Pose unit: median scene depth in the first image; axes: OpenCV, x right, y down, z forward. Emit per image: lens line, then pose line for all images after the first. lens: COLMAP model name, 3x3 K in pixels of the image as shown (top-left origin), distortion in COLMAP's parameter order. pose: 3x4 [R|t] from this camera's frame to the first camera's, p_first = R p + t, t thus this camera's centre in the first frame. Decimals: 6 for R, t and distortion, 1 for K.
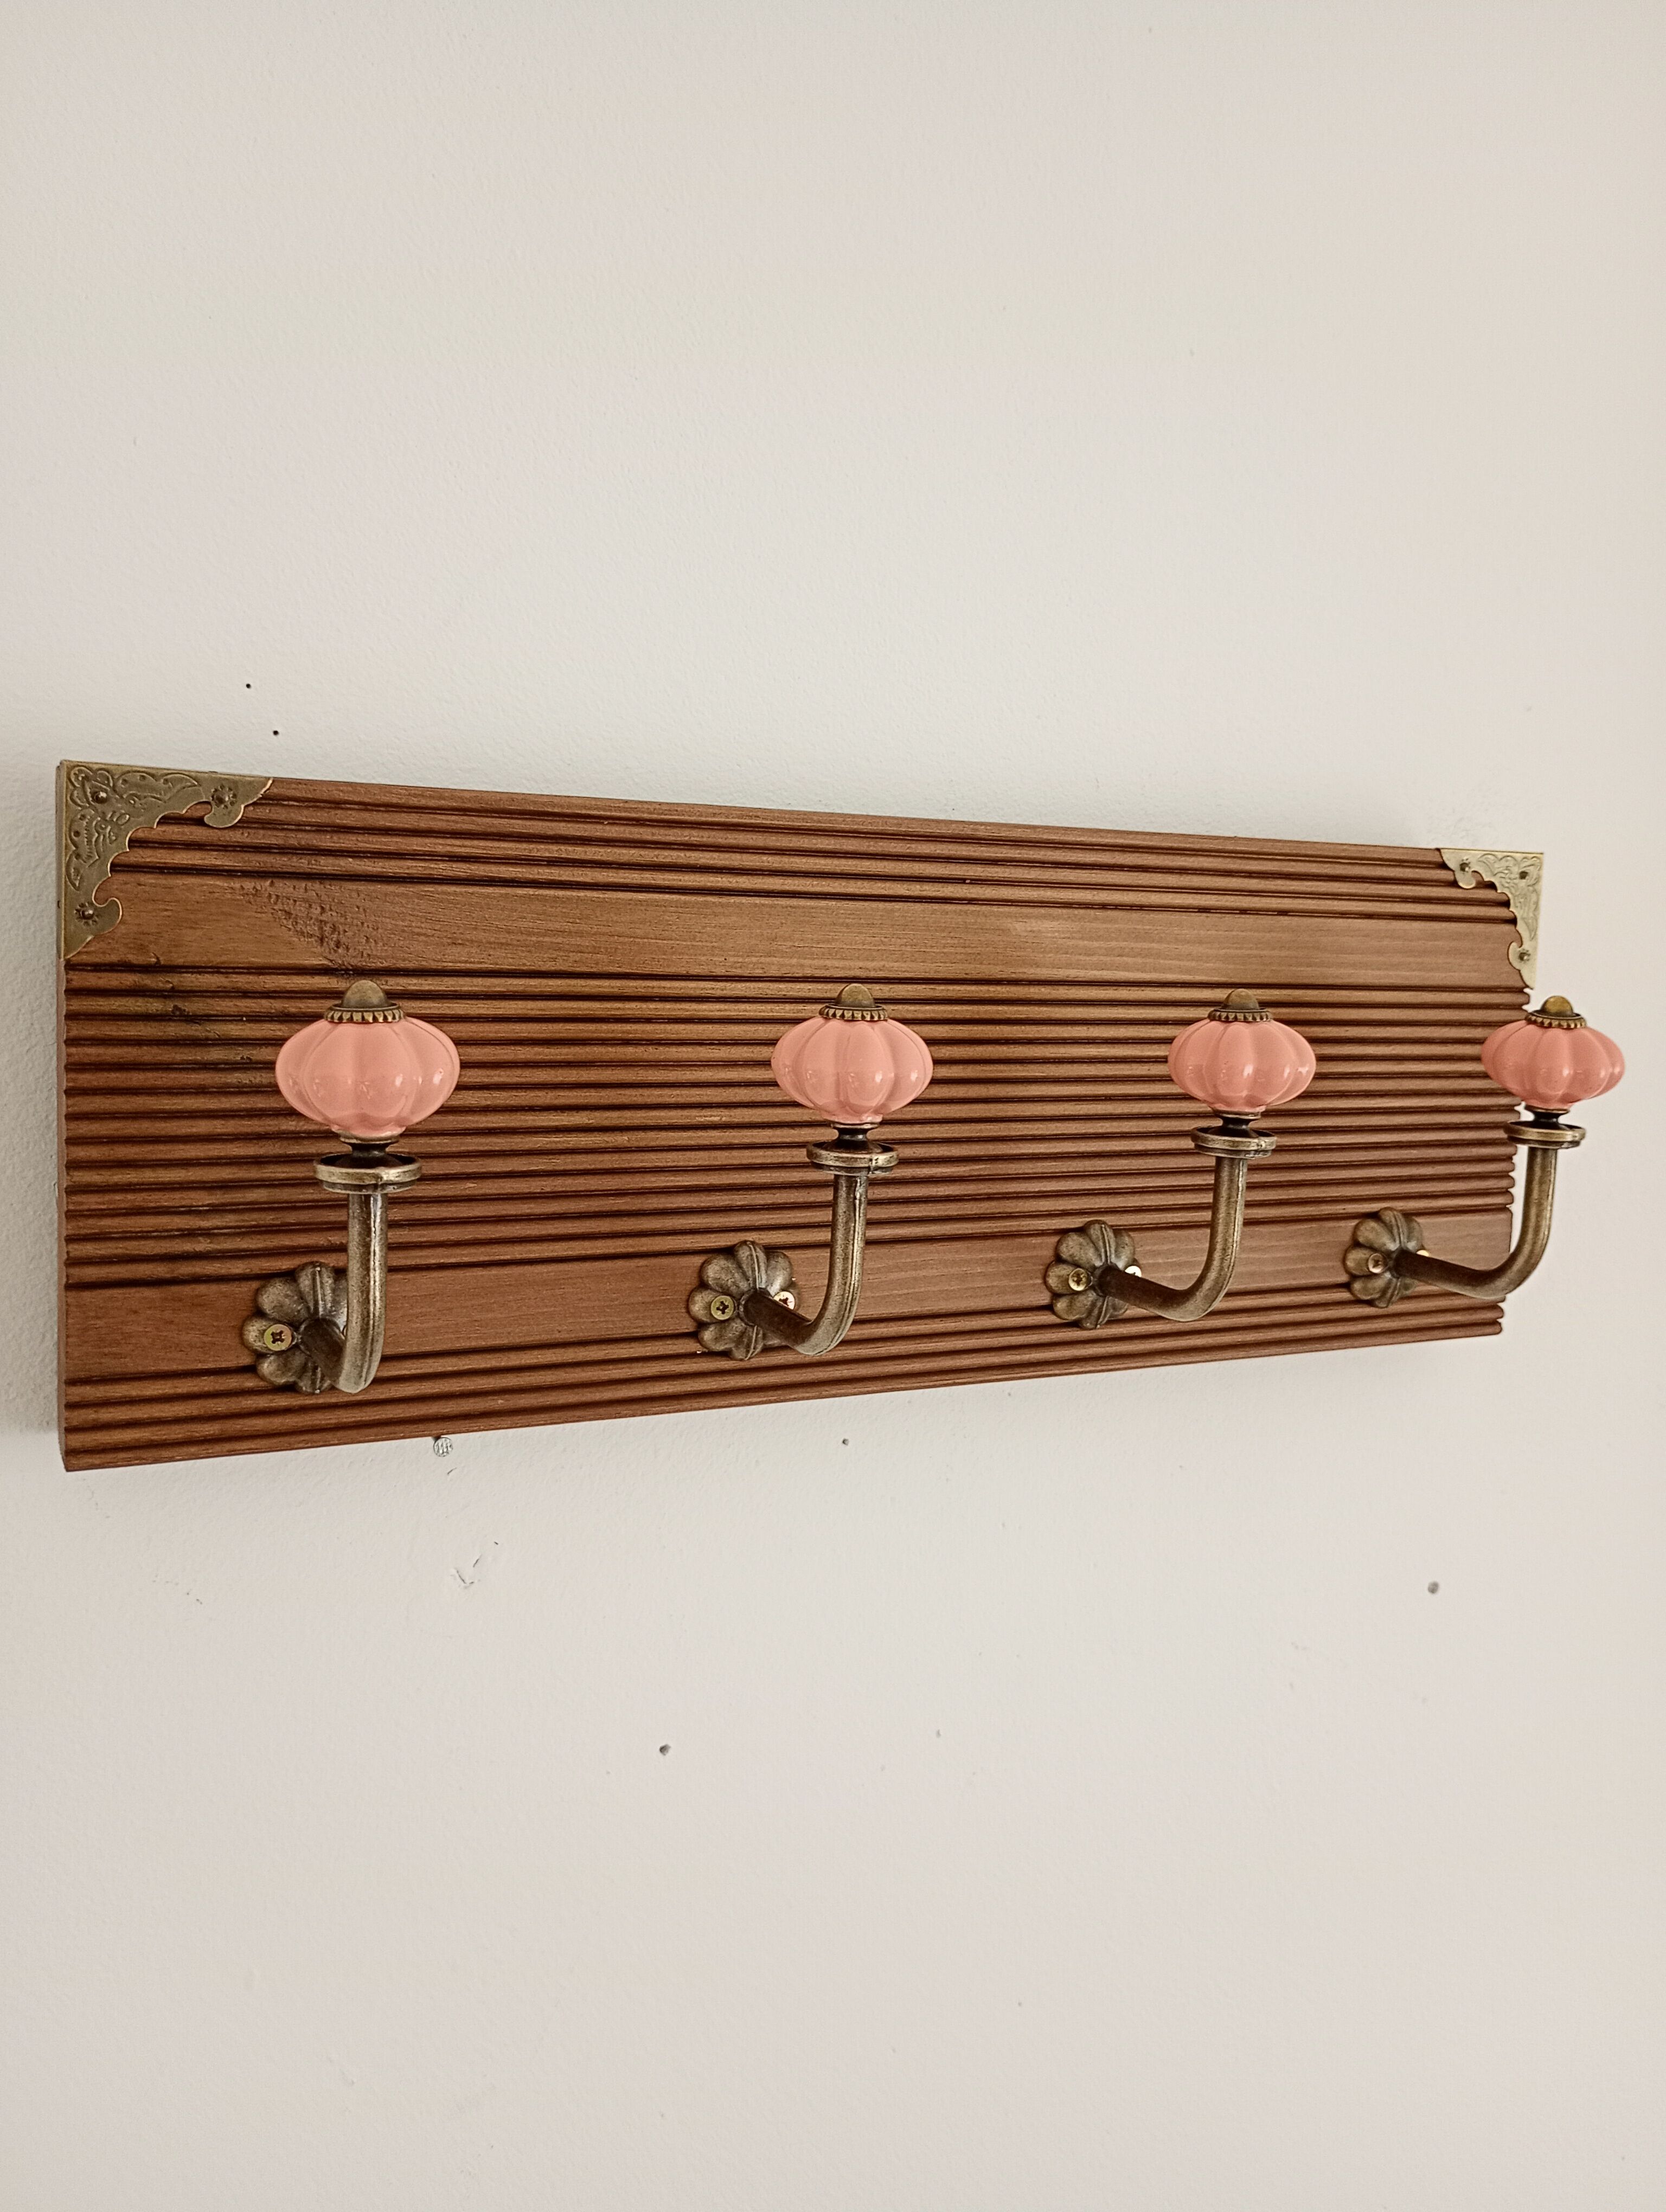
lens RADIAL K [[1866.0, 0, 821.8], [0, 1866.0, 1177.7], [0, 0, 1]] dist [0.071984, -0.109674]
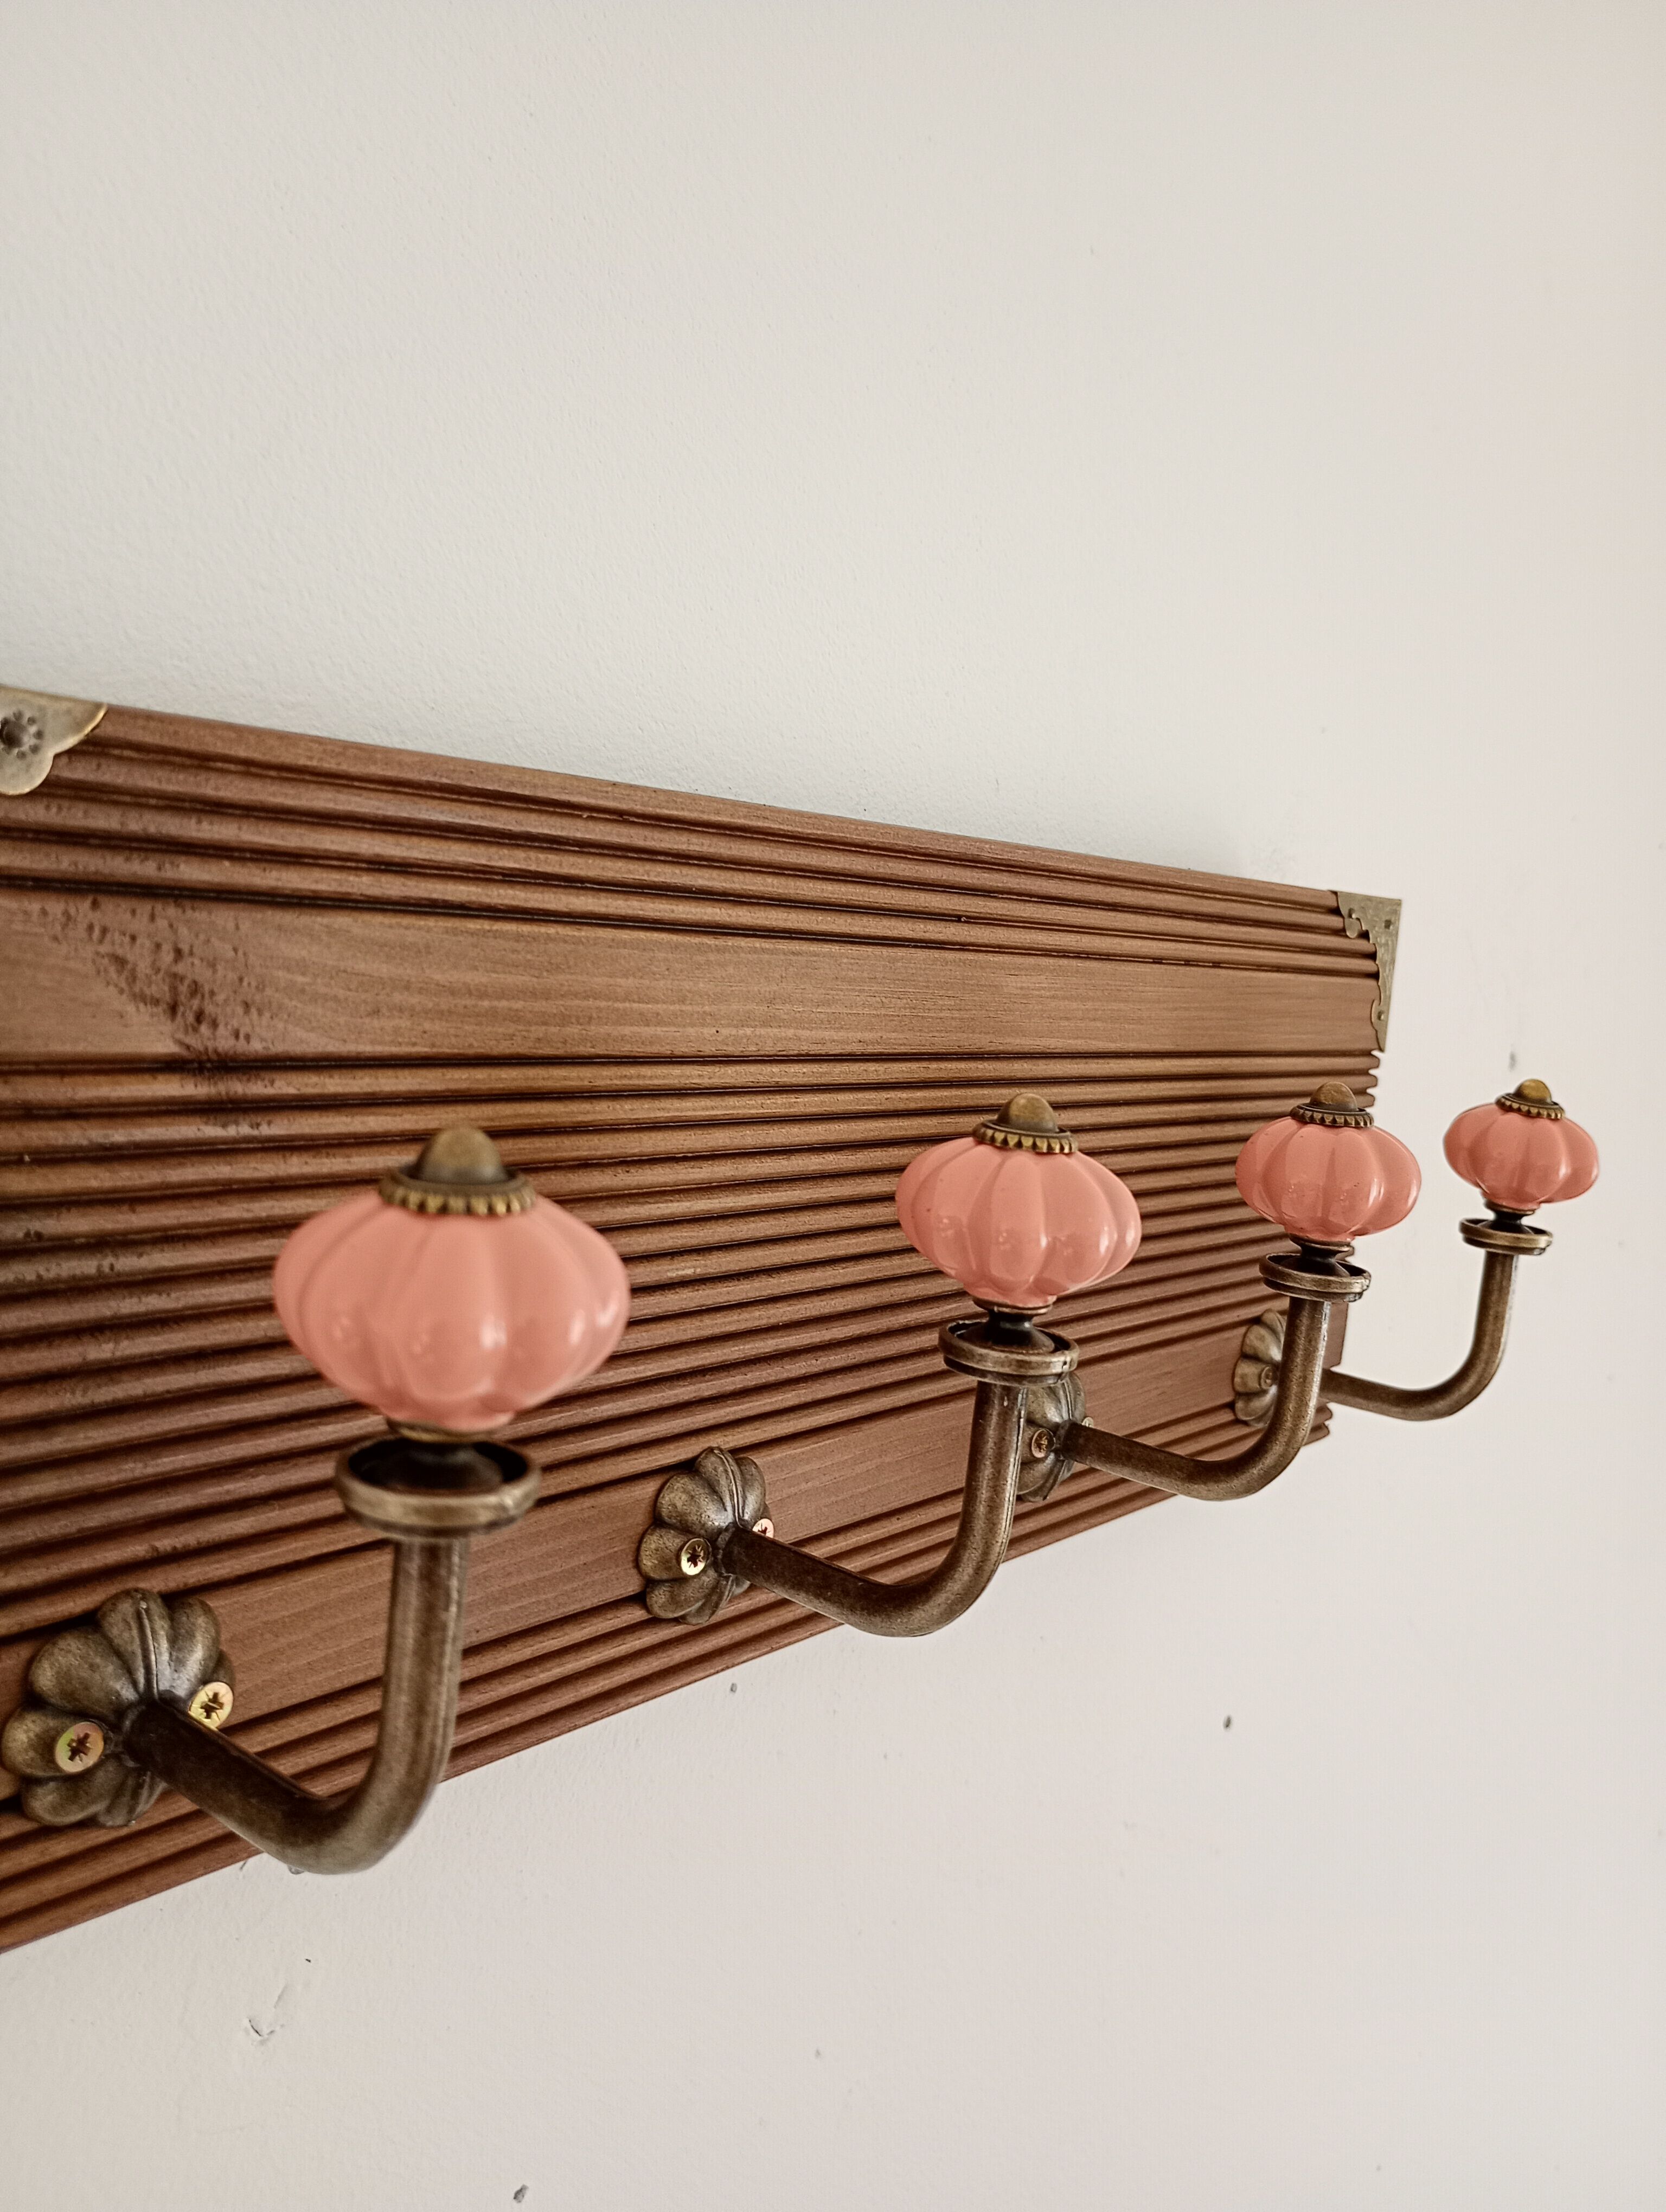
lens RADIAL K [[1866.0, 0, 799.1], [0, 1866.0, 1146.3], [0, 0, 1]] dist [0.071984, -0.109674]
pose [[0.911474, -0.005476, 0.411321, -0.304027], [-0.000471, 0.999897, 0.014356, -0.088769], [-0.411357, -0.013279, 0.911377, 0.401182]]
